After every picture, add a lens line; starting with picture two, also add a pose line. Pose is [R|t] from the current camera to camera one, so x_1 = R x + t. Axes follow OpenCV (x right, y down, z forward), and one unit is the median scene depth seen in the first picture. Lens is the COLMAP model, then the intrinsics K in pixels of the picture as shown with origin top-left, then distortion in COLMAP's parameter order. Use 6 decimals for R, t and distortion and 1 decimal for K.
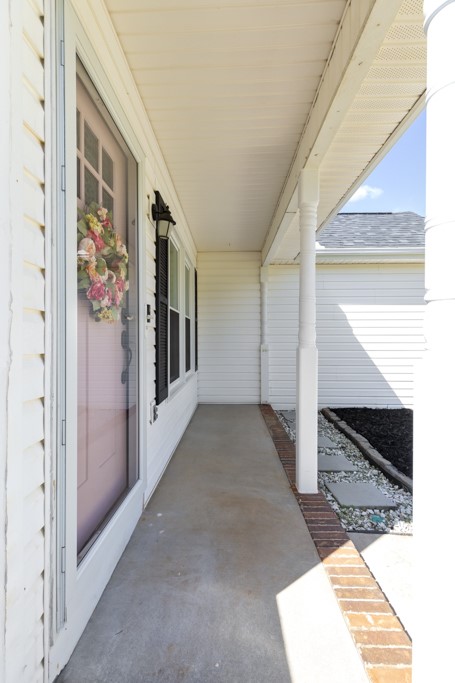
lens RADIAL K [[310.5, 0, 226.4], [0, 310.5, 341.8], [0, 0, 1]] dist [0.009082, -0.000380]
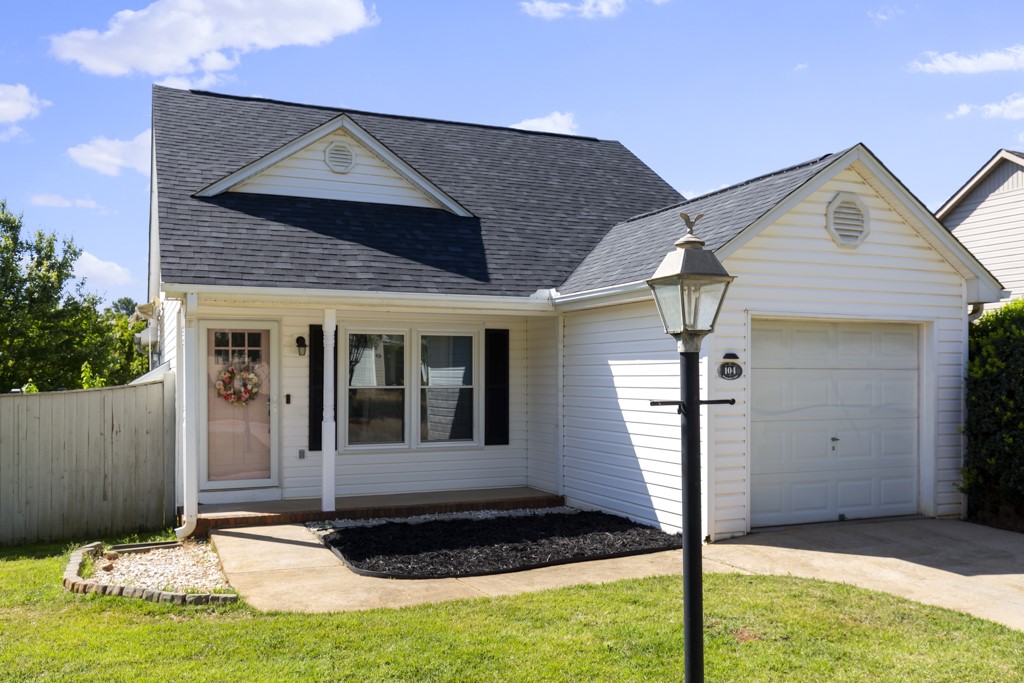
lens RADIAL K [[919.5, 0, 526.7], [0, 919.5, 369.8], [0, 0, 1]] dist [0.009233, -0.002945]
pose [[0.422110, -0.007578, -0.906513, 4.915131], [0.003782, 0.999971, -0.006598, -0.218906], [0.906537, -0.000644, 0.422127, -0.047821]]
